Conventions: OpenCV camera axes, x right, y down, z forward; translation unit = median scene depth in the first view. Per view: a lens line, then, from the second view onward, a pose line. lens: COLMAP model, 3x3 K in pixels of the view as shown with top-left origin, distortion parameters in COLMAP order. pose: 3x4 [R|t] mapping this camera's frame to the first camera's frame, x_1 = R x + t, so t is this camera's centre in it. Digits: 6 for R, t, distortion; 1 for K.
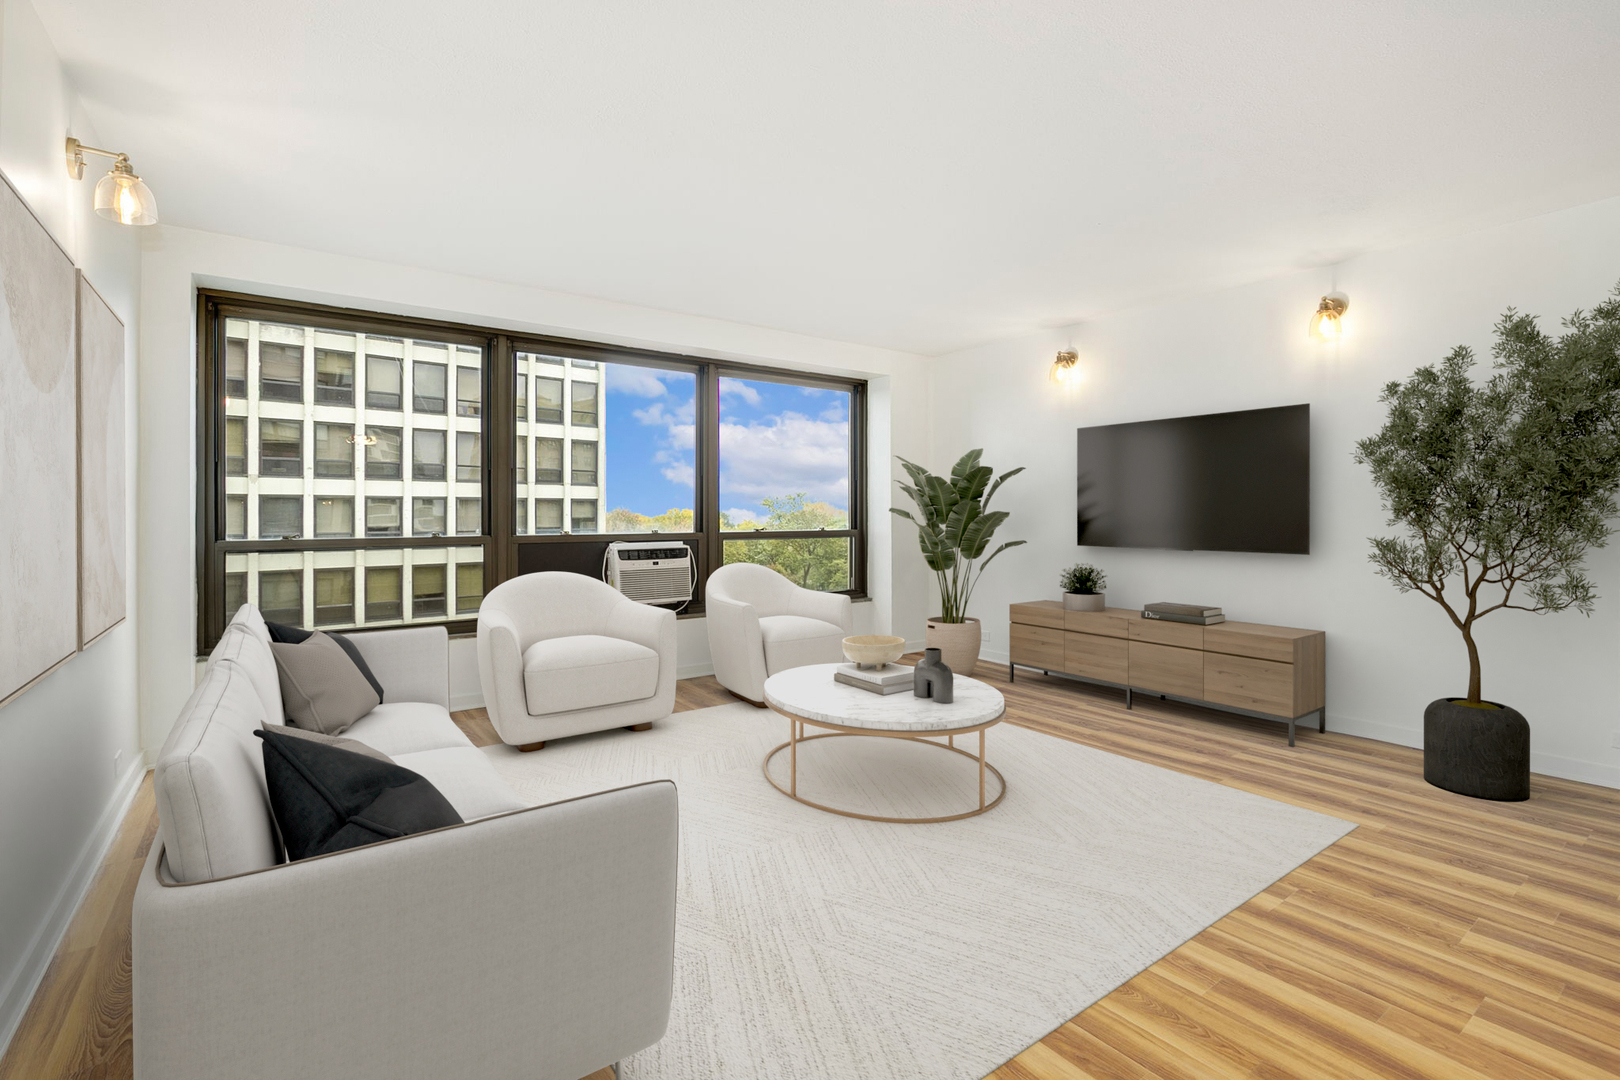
lens RADIAL K [[743.6, 0, 822.4], [0, 743.6, 517.7], [0, 0, 1]] dist [-0.001060, 0.000119]
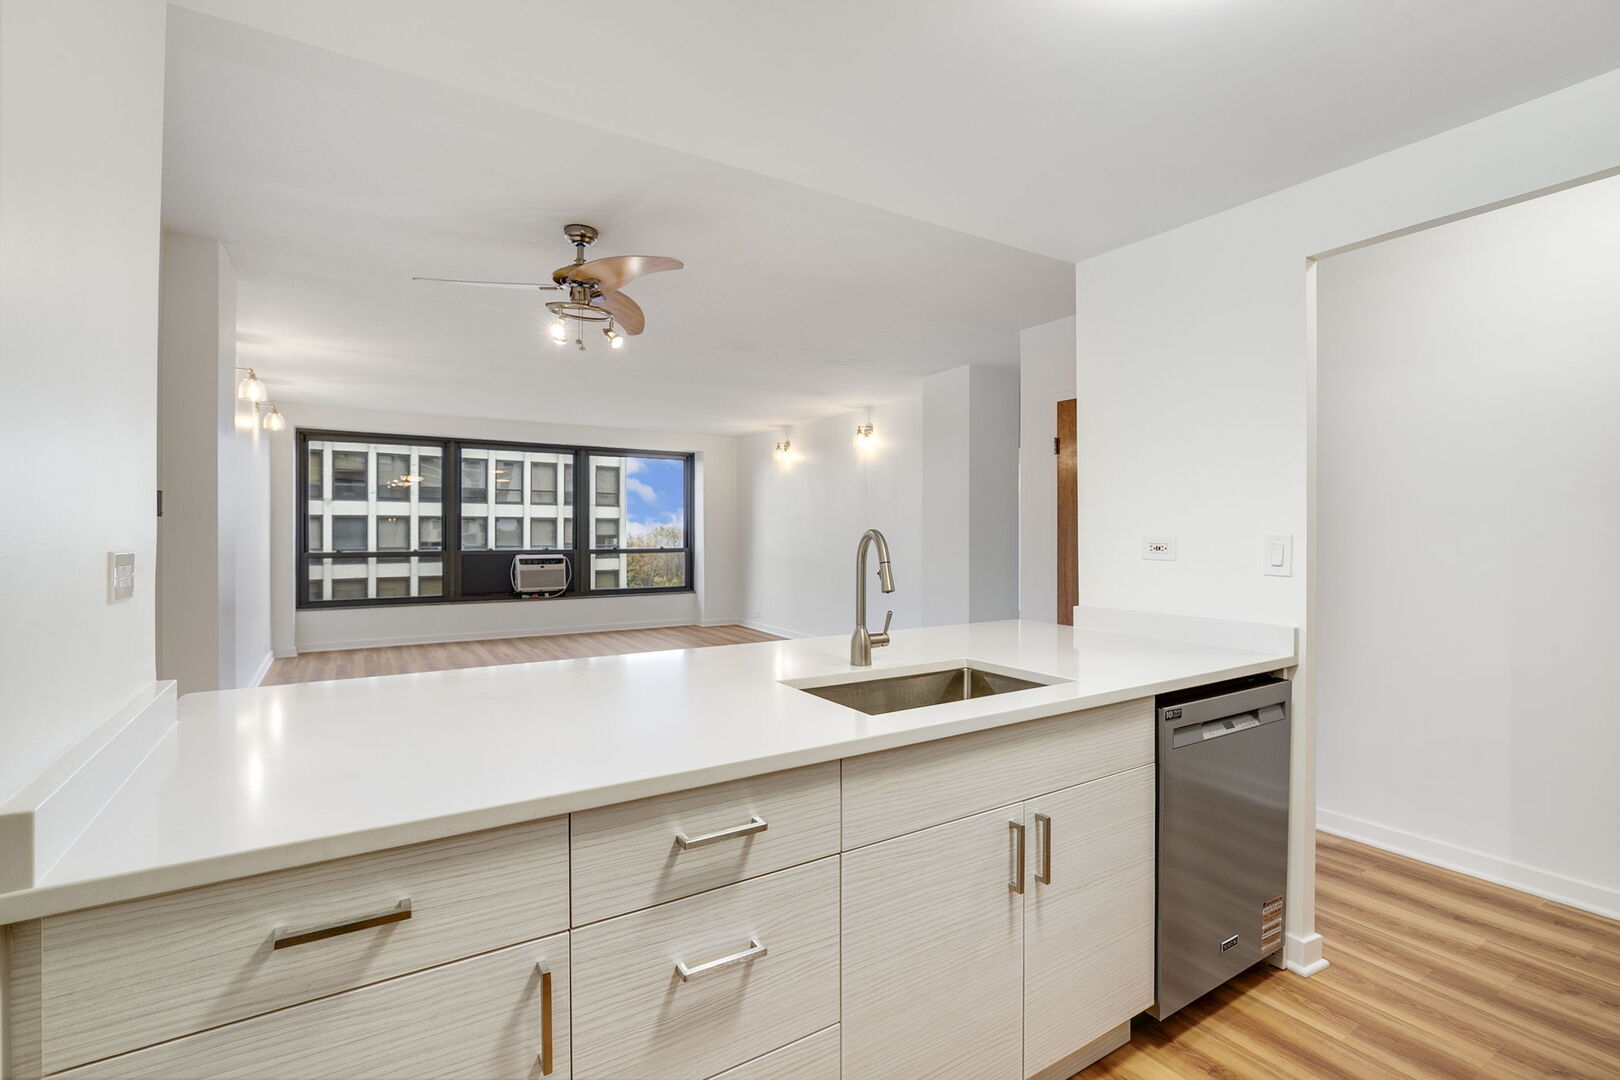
lens RADIAL K [[732.8, 0, 827.4], [0, 732.8, 537.4], [0, 0, 1]] dist [-0.011922, 0.000299]
pose [[0.998512, 0.003932, -0.054382, 0.126279], [-0.003686, 0.999982, 0.004635, -0.004198], [0.054399, -0.004428, 0.998509, -0.159780]]
